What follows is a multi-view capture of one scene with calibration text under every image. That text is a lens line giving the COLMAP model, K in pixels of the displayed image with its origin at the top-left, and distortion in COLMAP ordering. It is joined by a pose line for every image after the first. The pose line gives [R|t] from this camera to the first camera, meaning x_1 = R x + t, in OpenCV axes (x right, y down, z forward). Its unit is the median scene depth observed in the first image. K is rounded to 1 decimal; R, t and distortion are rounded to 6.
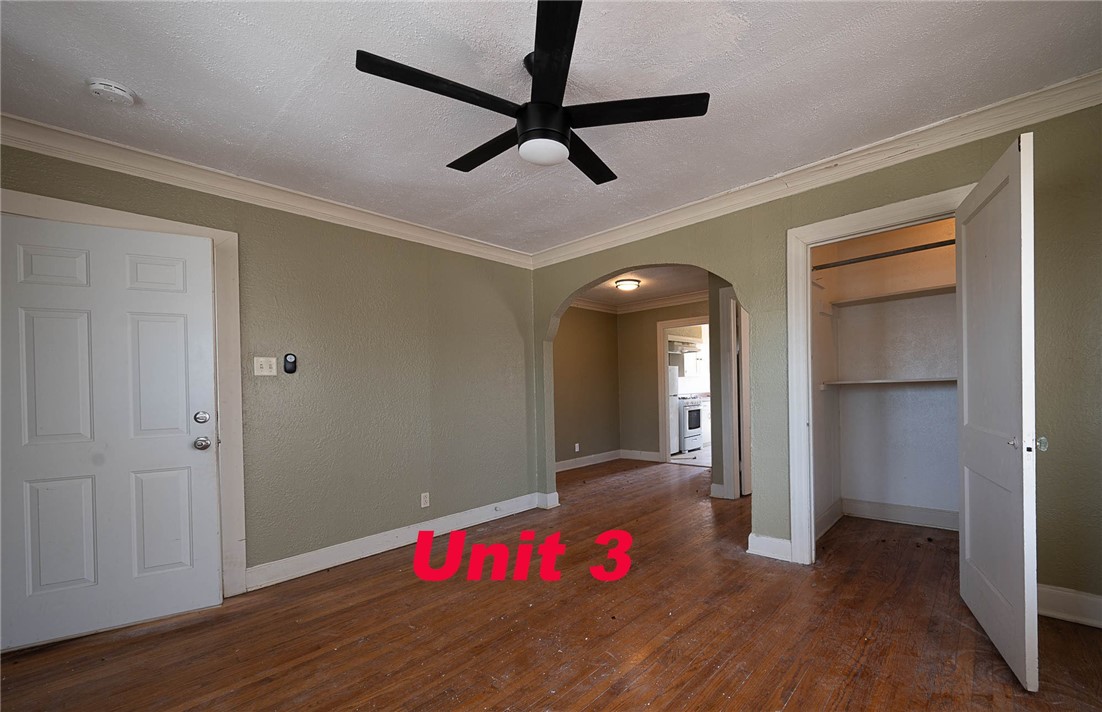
lens RADIAL K [[441.3, 0, 622.1], [0, 441.3, 389.1], [0, 0, 1]] dist [0.000664, 0.000026]
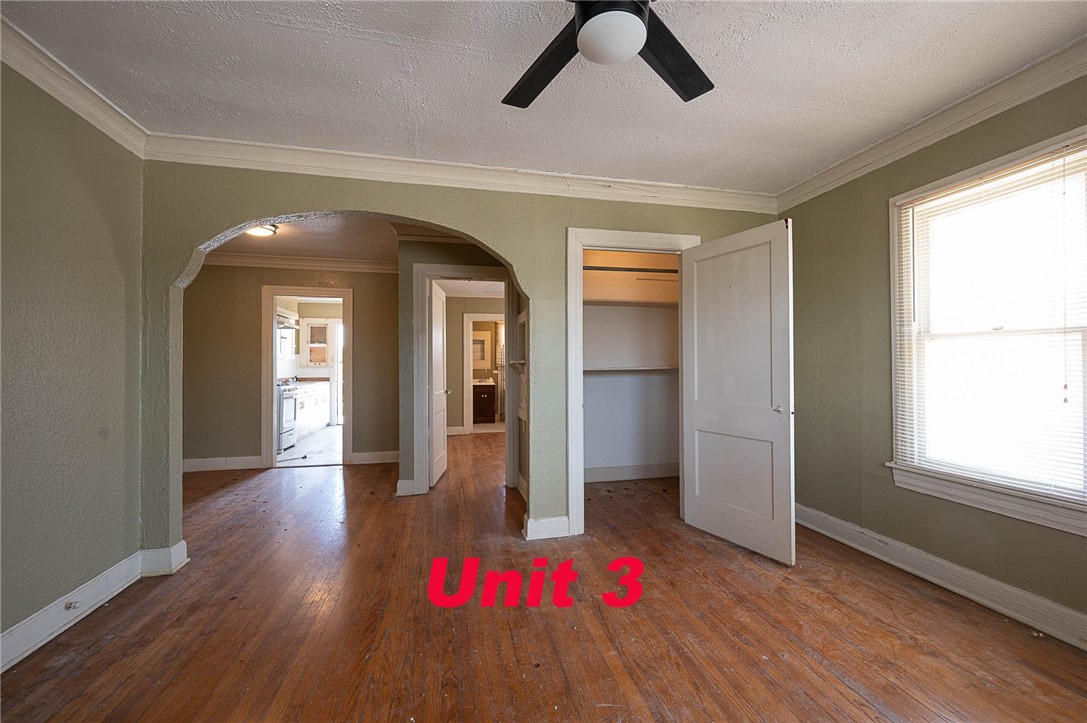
lens RADIAL K [[427.9, 0, 543.5], [0, 427.9, 361.5], [0, 0, 1]] dist [0.000489, -0.000111]
pose [[0.625687, 0.039684, 0.779064, -0.472619], [-0.013082, 0.999099, -0.040385, 0.013303], [-0.779965, 0.015076, 0.625642, 0.394206]]
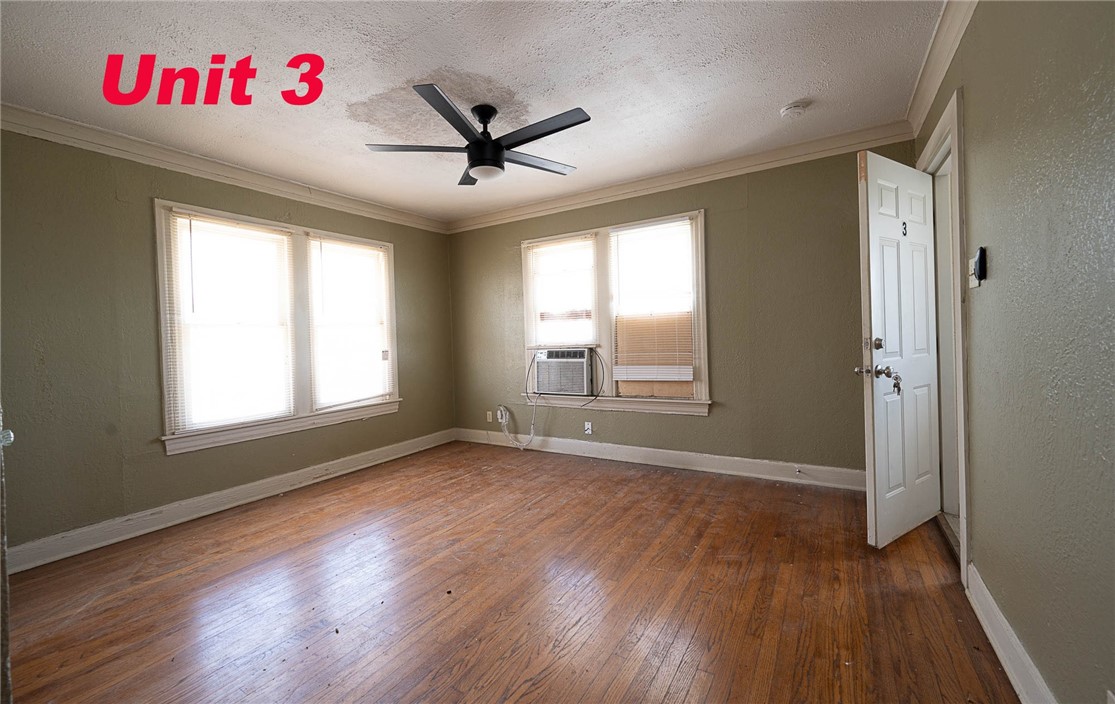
lens RADIAL K [[447.5, 0, 557.5], [0, 447.5, 352.0], [0, 0, 1]] dist [0.000049, 0.000003]
pose [[-0.991413, 0.069581, -0.110721, -0.132776], [0.065520, 0.997053, 0.039909, 0.002219], [0.113171, 0.032312, -0.993050, 1.473856]]
